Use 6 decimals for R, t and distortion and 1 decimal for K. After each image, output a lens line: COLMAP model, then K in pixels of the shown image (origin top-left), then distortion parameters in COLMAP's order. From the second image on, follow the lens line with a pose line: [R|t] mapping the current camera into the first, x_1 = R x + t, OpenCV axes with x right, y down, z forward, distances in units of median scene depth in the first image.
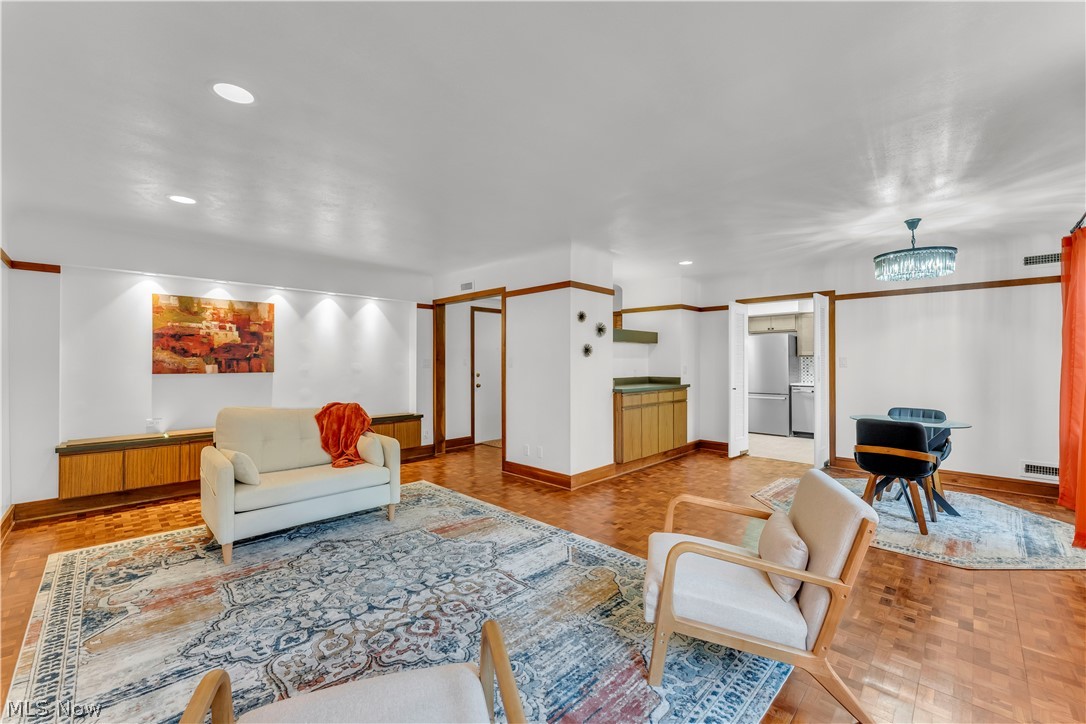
lens RADIAL K [[449.4, 0, 543.3], [0, 449.4, 359.7], [0, 0, 1]] dist [-0.002237, -0.000130]
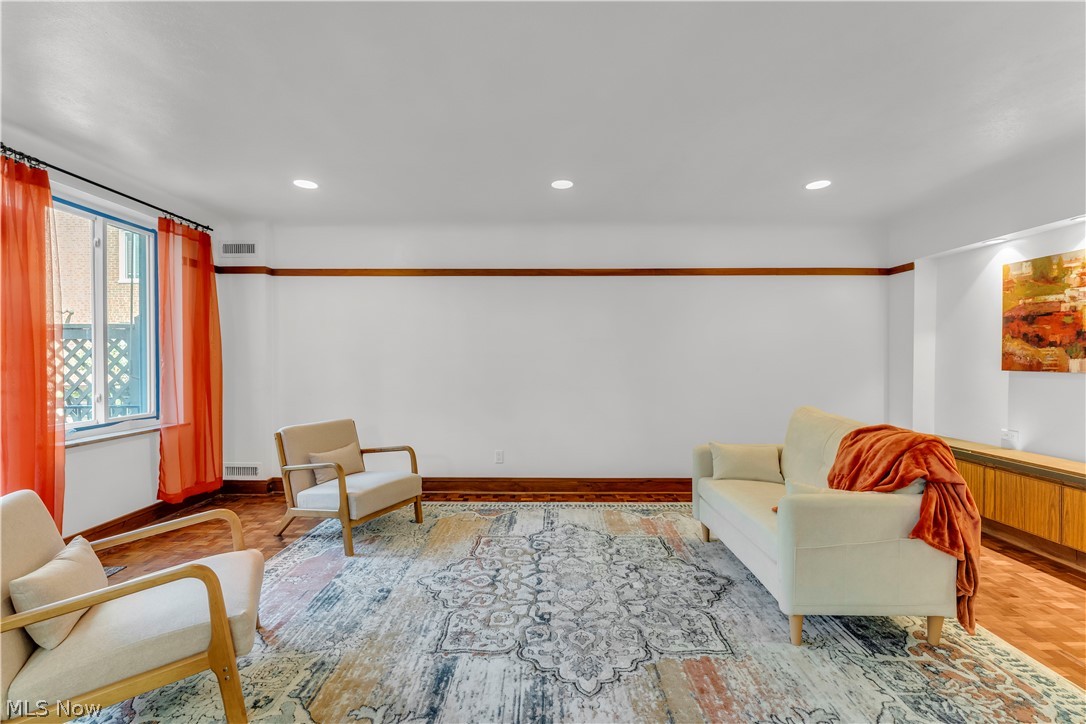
lens RADIAL K [[449.4, 0, 547.9], [0, 449.4, 363.2], [0, 0, 1]] dist [-0.002237, -0.000130]
pose [[-0.710619, 0.008801, -0.703522, 0.295034], [0.005759, 0.999961, 0.006693, 0.013245], [0.703553, 0.000704, -0.710642, 1.346900]]
